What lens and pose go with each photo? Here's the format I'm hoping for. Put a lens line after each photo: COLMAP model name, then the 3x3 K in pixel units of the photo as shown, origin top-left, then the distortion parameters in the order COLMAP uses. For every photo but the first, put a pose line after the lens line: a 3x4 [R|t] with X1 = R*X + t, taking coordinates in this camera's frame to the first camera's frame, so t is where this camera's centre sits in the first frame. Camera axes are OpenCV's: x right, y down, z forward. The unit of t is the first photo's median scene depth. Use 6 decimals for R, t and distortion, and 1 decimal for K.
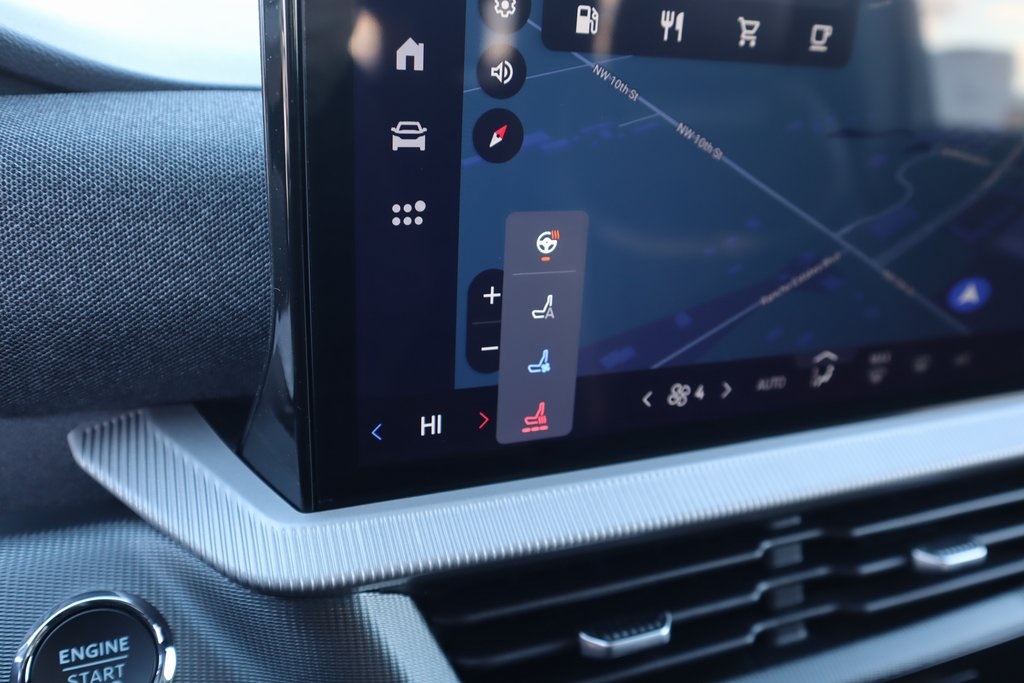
lens RADIAL K [[835.0, 0, 527.3], [0, 835.0, 346.3], [0, 0, 1]] dist [-0.068043, 0.056840]
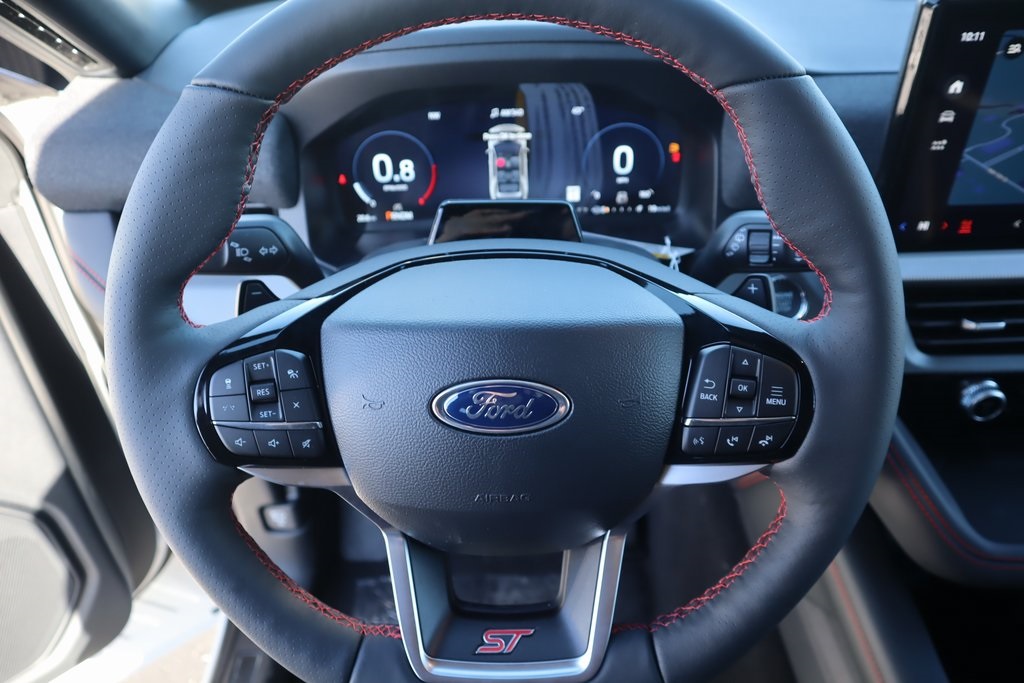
lens RADIAL K [[719.4, 0, 504.1], [0, 719.4, 349.9], [0, 0, 1]] dist [-0.110290, 0.064234]
pose [[0.921078, 0.144460, -0.361590, -0.483624], [-0.045885, 0.962431, 0.267621, -0.052192], [0.386666, -0.229908, 0.893102, -1.520117]]
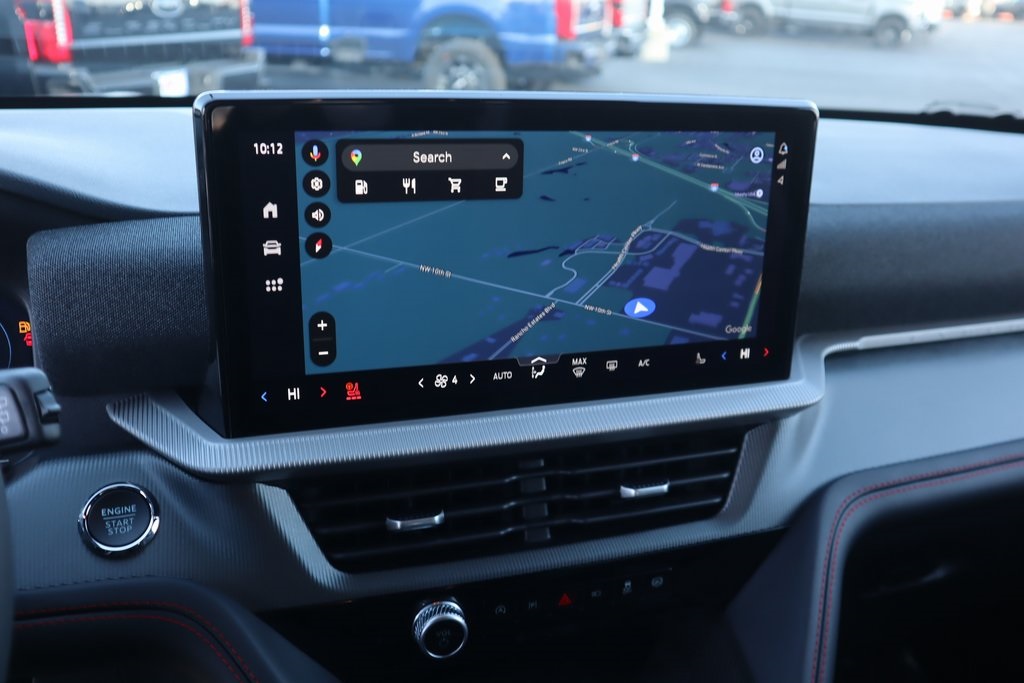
lens RADIAL K [[926.9, 0, 514.7], [0, 926.9, 345.1], [0, 0, 1]] dist [-0.040532, 0.053434]
pose [[0.997642, -0.015774, -0.066790, 0.540661], [0.011549, 0.997936, -0.063177, 0.124748], [0.067649, 0.062256, 0.995765, -1.096005]]
